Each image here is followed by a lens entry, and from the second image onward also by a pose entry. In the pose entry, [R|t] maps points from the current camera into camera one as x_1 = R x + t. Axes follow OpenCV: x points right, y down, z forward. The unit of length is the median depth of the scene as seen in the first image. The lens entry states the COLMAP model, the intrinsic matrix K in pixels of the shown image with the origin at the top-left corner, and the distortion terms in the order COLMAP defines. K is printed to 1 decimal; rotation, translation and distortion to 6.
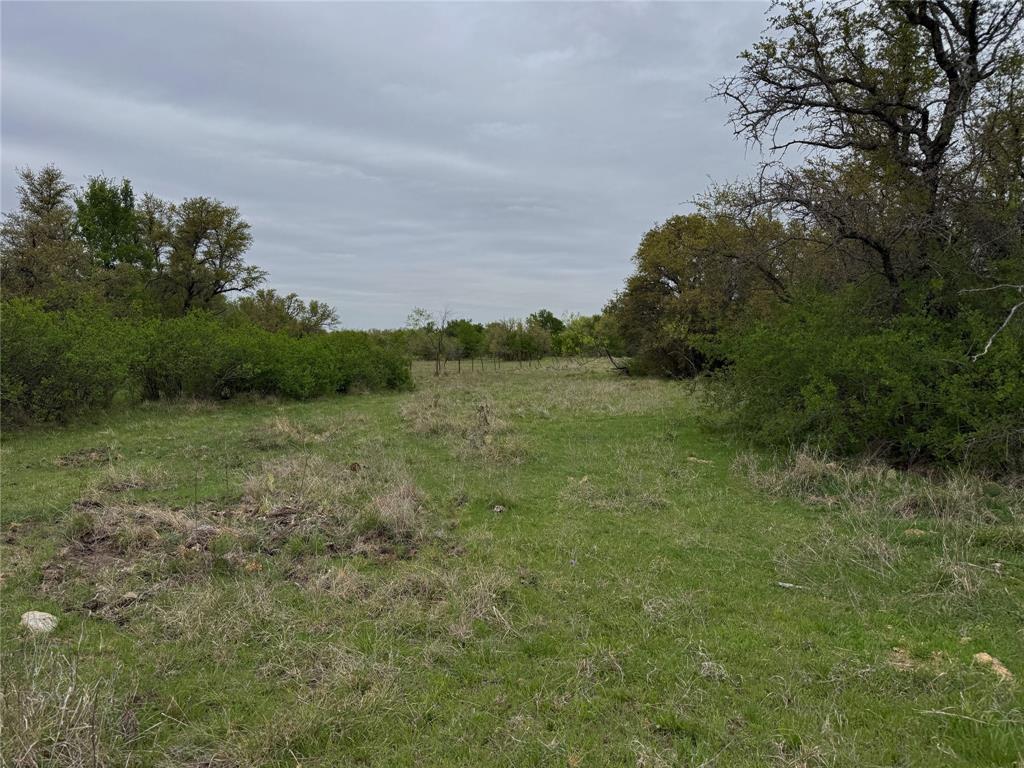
lens RADIAL K [[710.7, 0, 512.0], [0, 710.7, 384.0], [0, 0, 1]] dist [-0.005650, -0.002607]
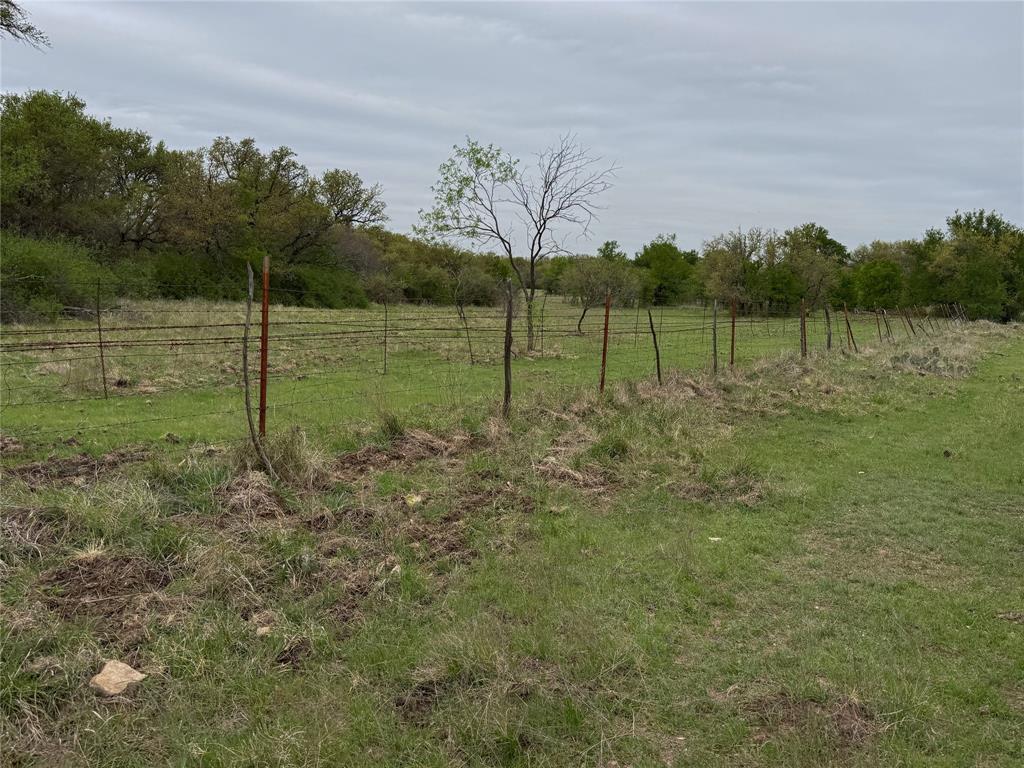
lens RADIAL K [[984.1, 0, 512.0], [0, 984.1, 384.0], [0, 0, 1]] dist [0.004817, 0.000852]
pose [[0.973493, 0.069076, -0.218037, -0.007784], [-0.058658, 0.996822, 0.053905, -0.012250], [0.221067, -0.039686, 0.974451, 0.278805]]
